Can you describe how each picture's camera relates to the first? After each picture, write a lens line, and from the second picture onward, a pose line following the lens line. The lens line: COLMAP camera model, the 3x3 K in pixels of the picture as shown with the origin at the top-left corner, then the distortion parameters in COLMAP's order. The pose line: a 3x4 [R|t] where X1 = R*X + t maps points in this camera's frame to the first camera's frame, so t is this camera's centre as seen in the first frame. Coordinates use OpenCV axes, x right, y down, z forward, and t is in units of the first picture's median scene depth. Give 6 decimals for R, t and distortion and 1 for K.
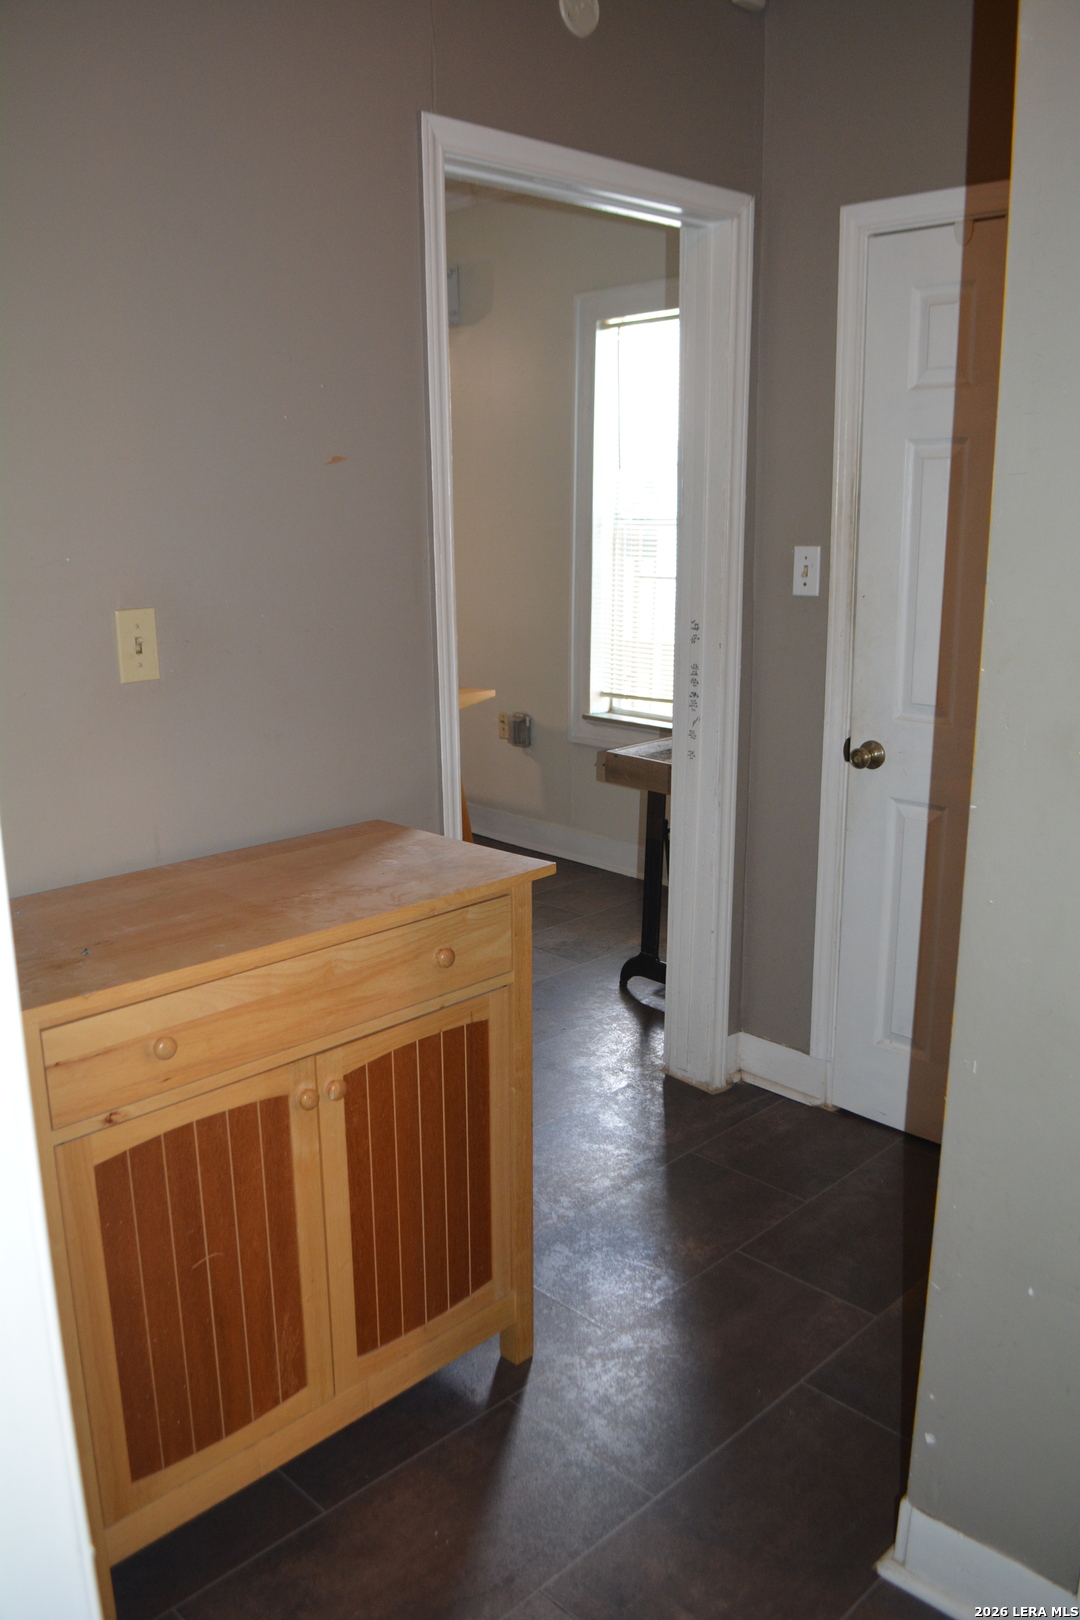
lens RADIAL K [[1273.1, 0, 540.0], [0, 1273.1, 810.0], [0, 0, 1]] dist [-0.086192, 0.010395]
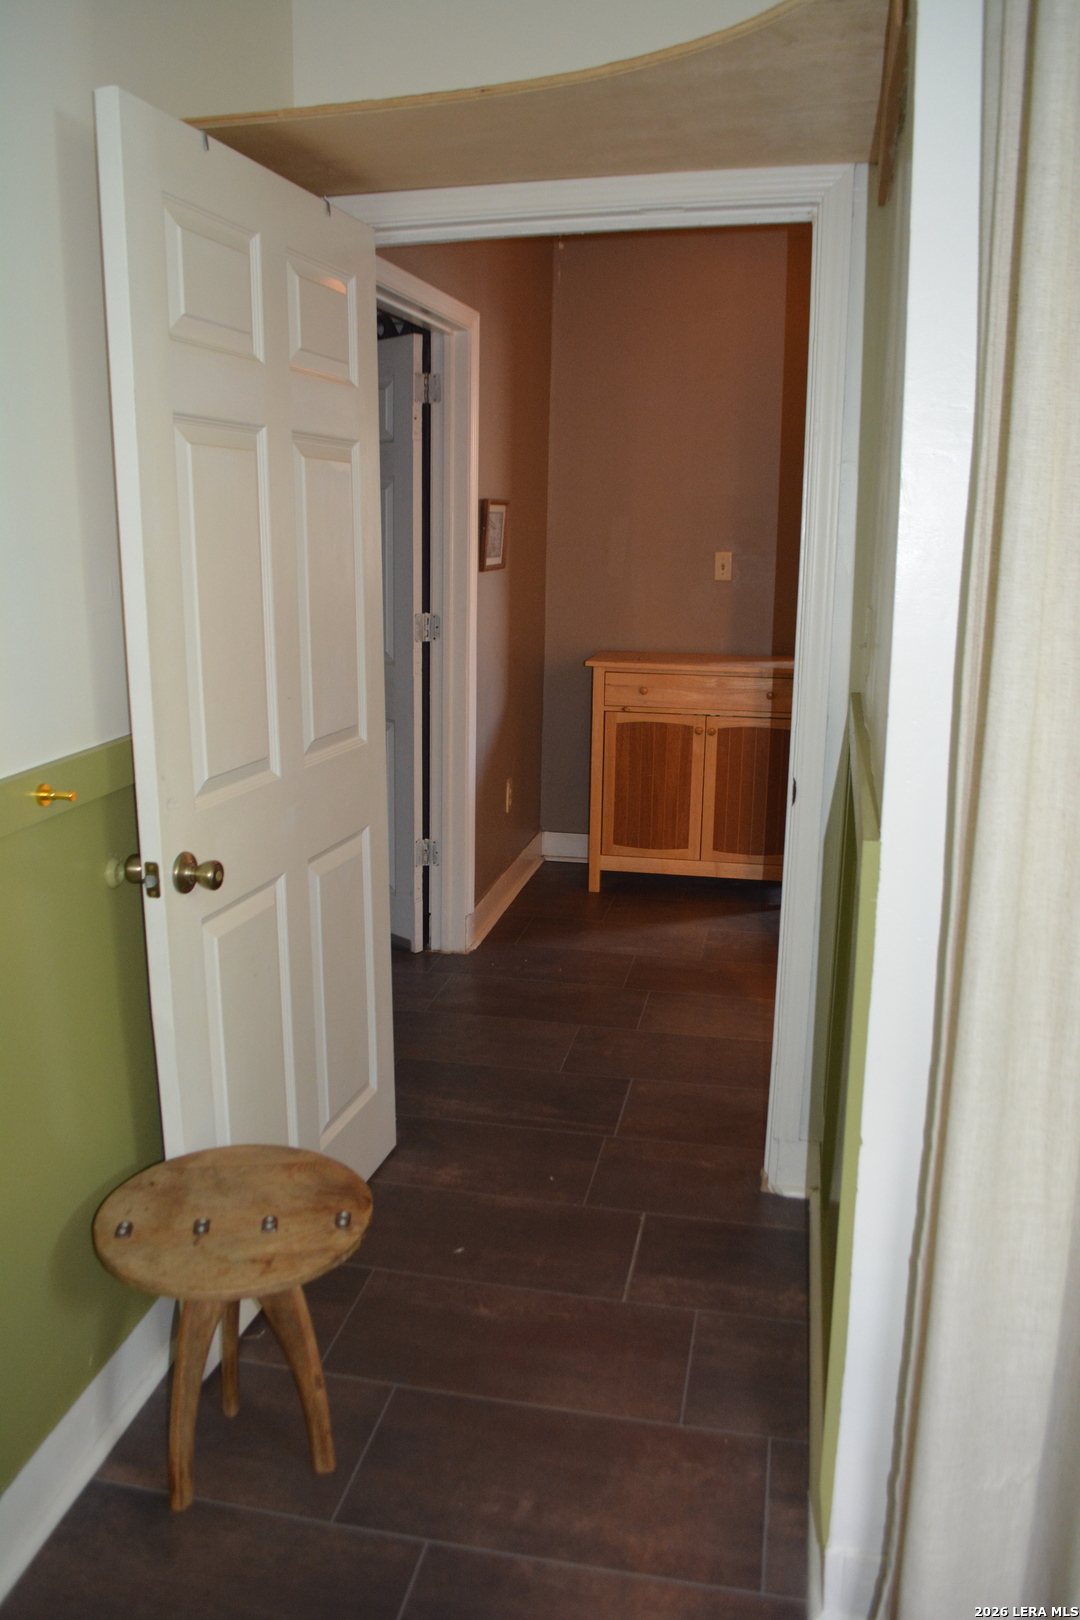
lens RADIAL K [[1273.1, 0, 540.0], [0, 1273.1, 810.0], [0, 0, 1]] dist [-0.086192, 0.010395]
pose [[0.564154, 0.202072, -0.800560, 1.743251], [-0.208326, 0.973056, 0.098804, 0.185779], [0.798956, 0.111037, 0.591051, -0.819358]]
